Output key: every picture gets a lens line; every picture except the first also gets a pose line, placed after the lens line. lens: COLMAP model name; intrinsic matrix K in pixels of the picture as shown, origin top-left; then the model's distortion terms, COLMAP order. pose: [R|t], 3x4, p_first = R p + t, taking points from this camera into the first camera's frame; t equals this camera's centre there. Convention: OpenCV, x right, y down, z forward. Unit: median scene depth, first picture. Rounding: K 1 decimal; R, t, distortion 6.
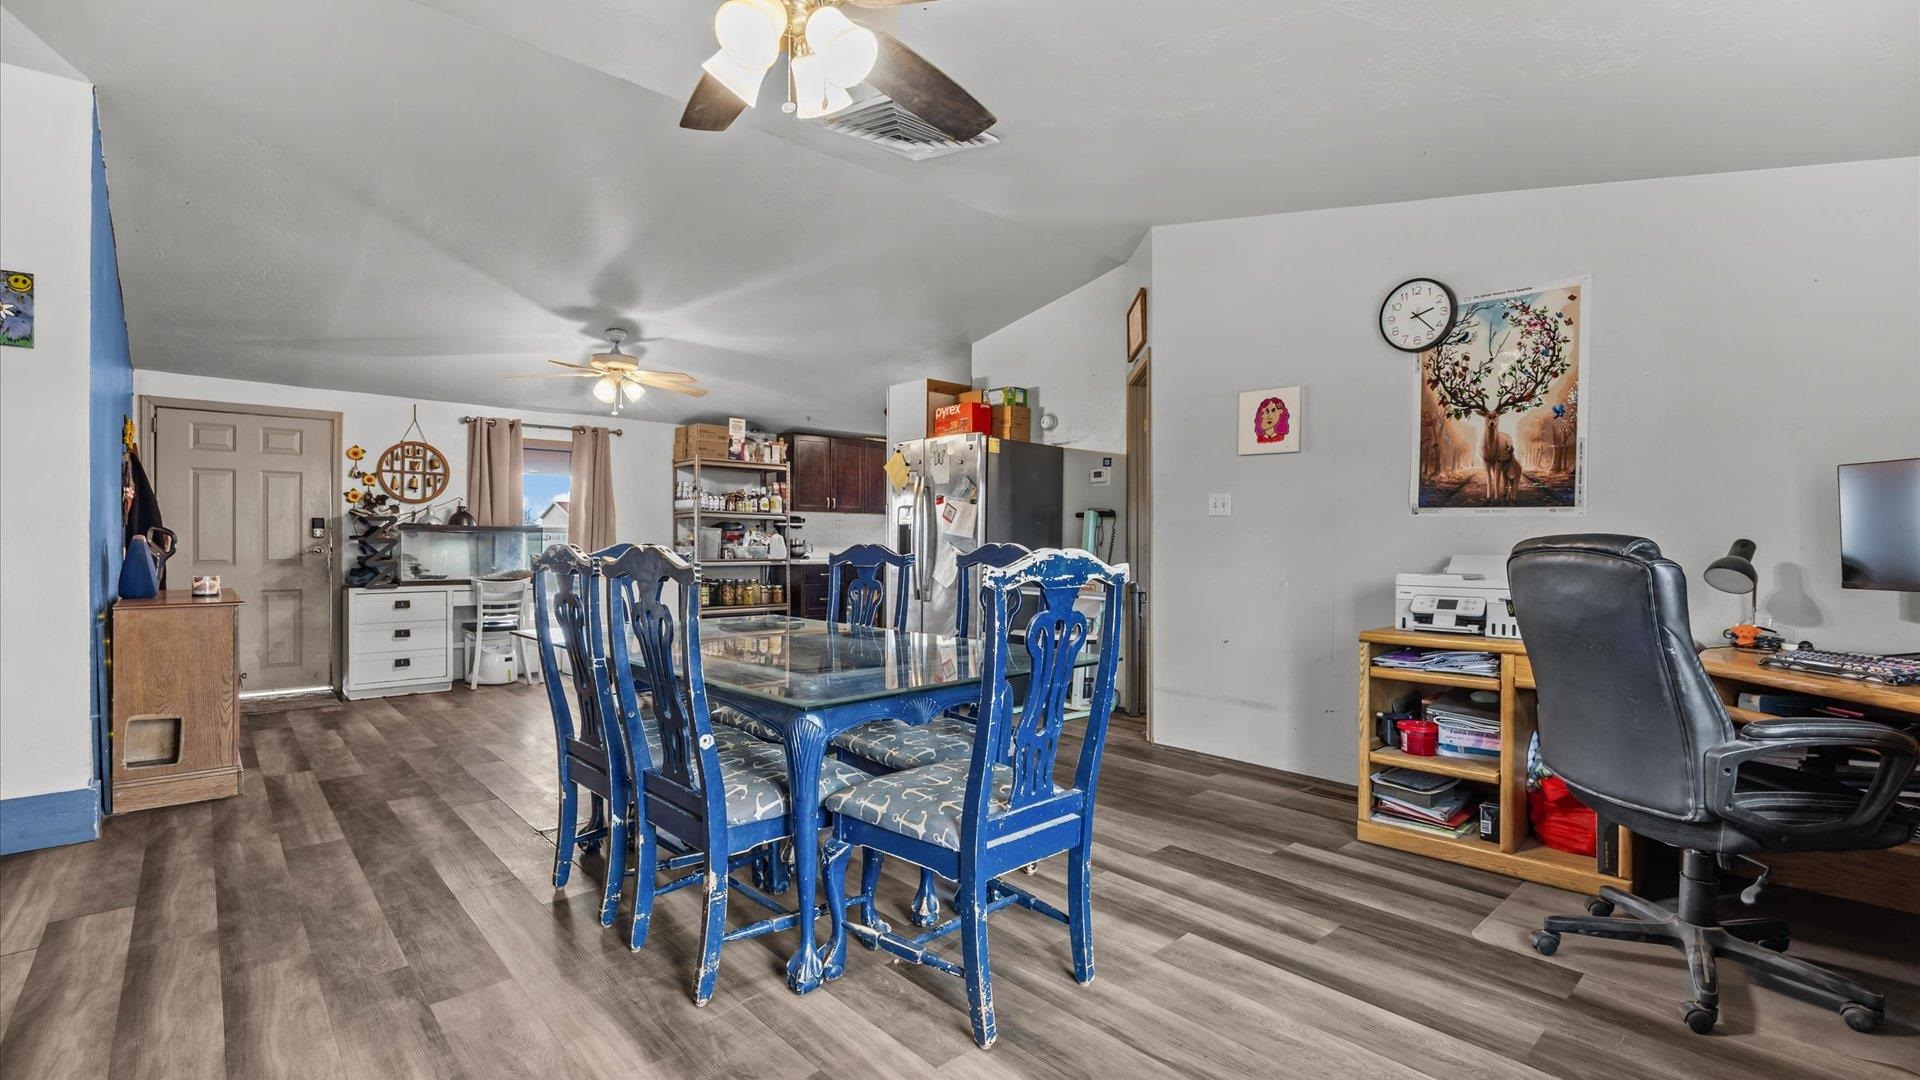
lens RADIAL K [[861.0, 0, 960.8], [0, 861.0, 545.1], [0, 0, 1]] dist [-0.004902, -0.000571]
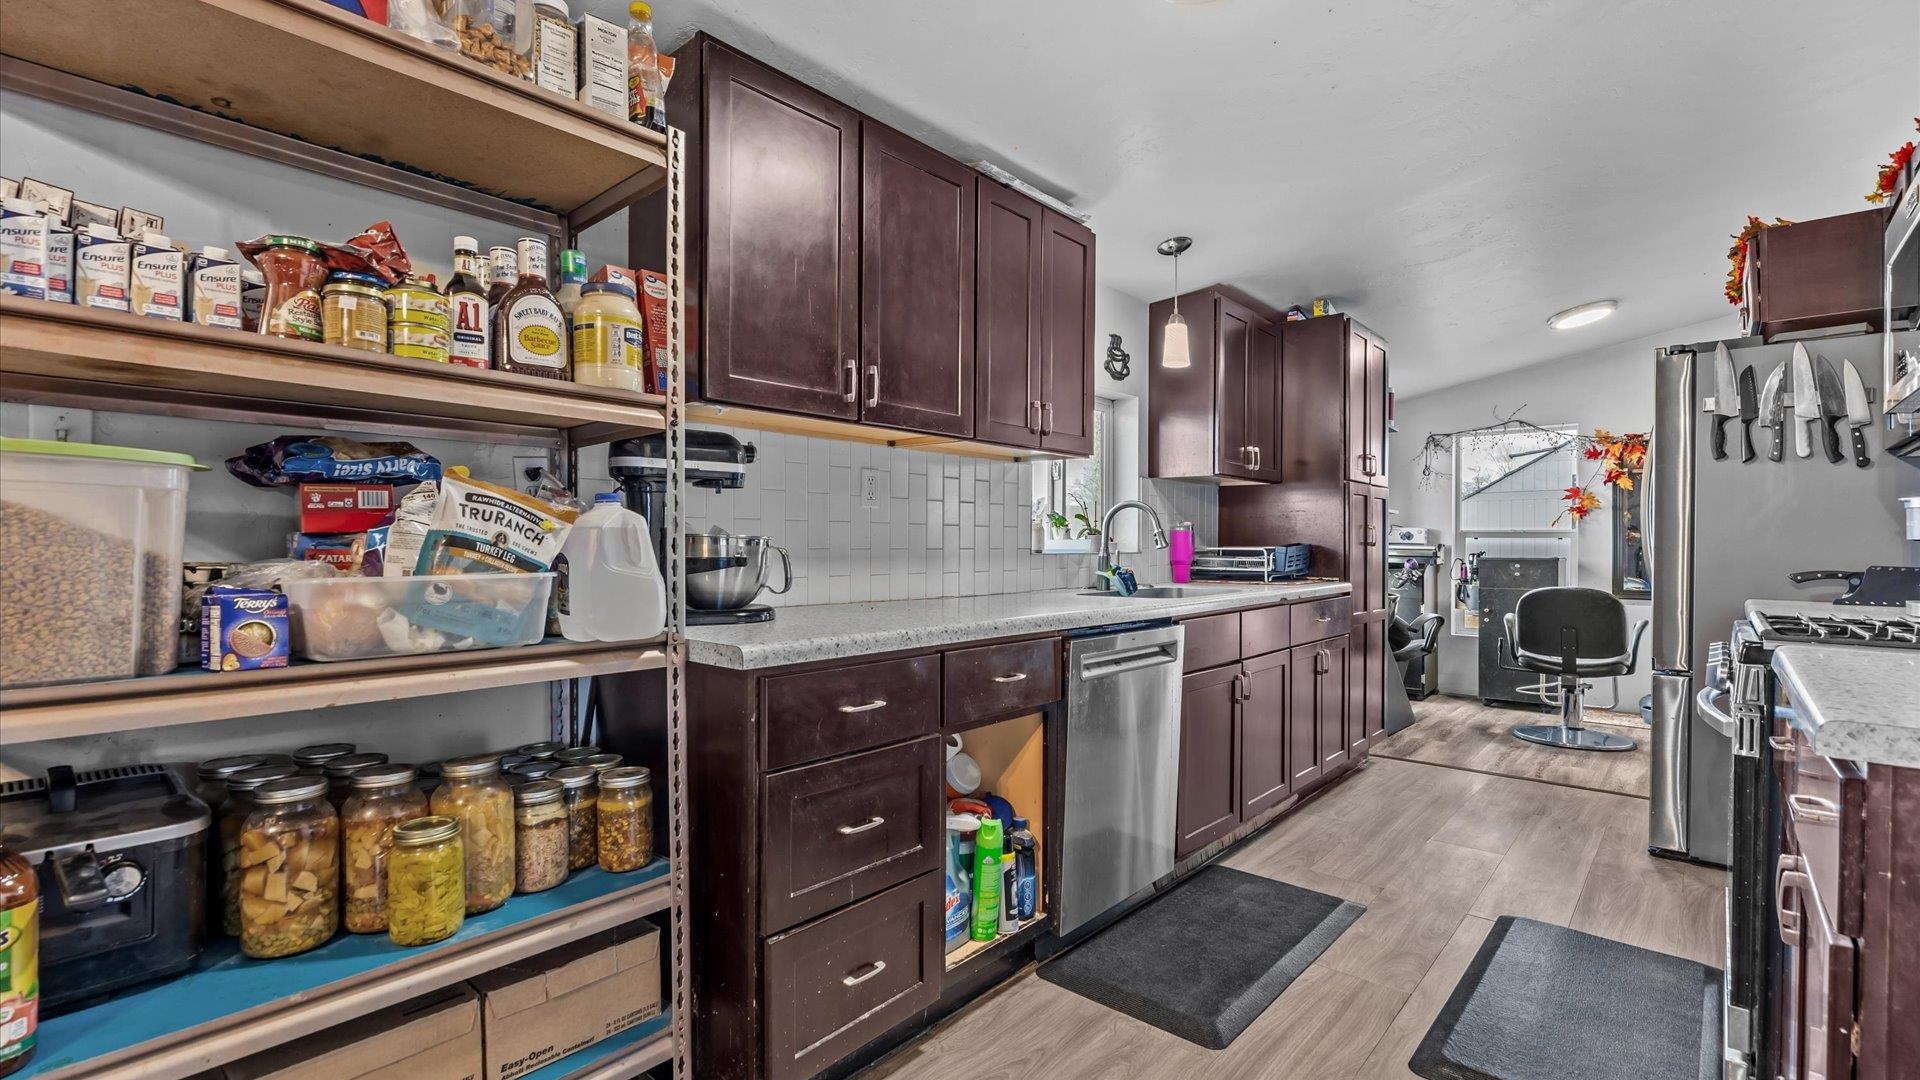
lens RADIAL K [[861.0, 0, 968.3], [0, 861.0, 548.1], [0, 0, 1]] dist [-0.004902, -0.000571]
pose [[0.992909, 0.000180, 0.118873, -0.157186], [-0.000600, 0.999994, 0.003497, -0.004213], [-0.118872, -0.003543, 0.992903, 0.793946]]
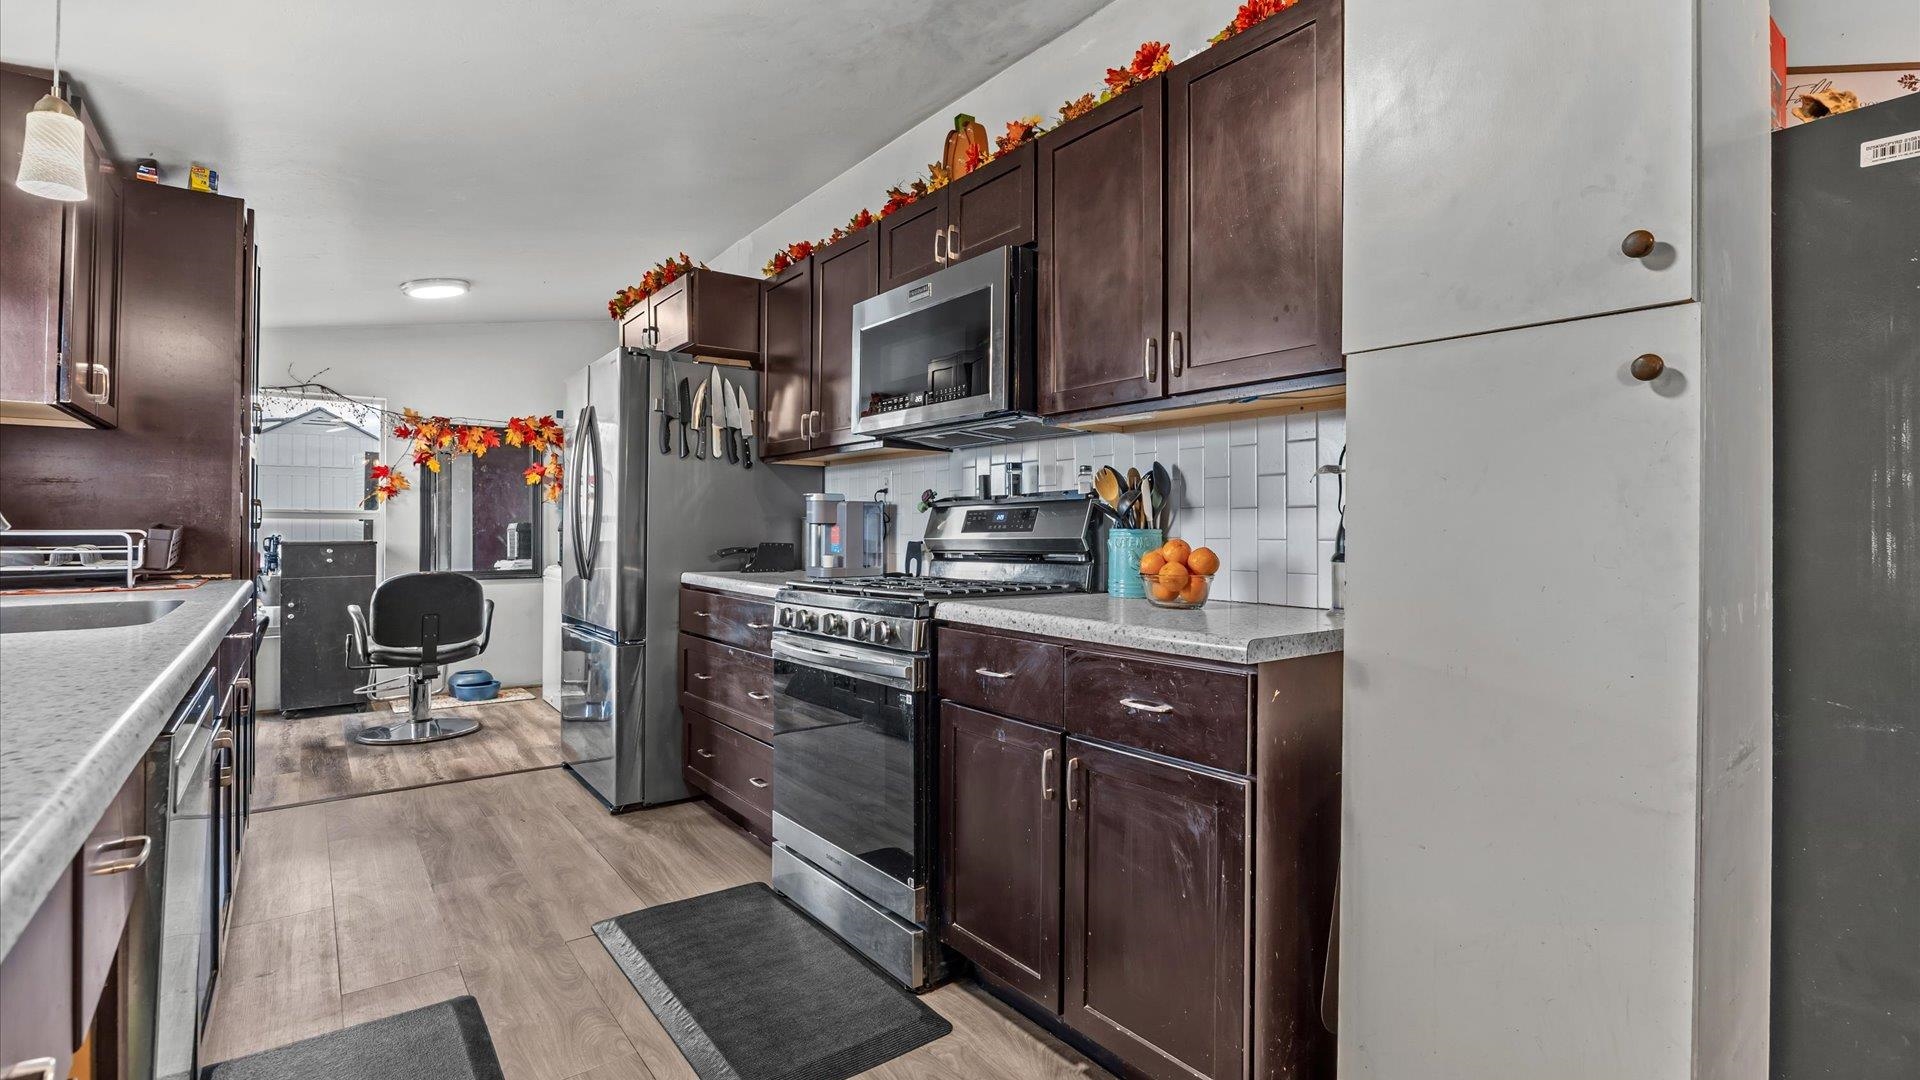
lens RADIAL K [[861.0, 0, 970.0], [0, 861.0, 523.1], [0, 0, 1]] dist [-0.004902, -0.000571]
pose [[0.065754, 0.005882, 0.997819, -0.251378], [-0.001360, 0.999982, -0.005806, -0.004270], [-0.997835, -0.000976, 0.065761, 1.045931]]
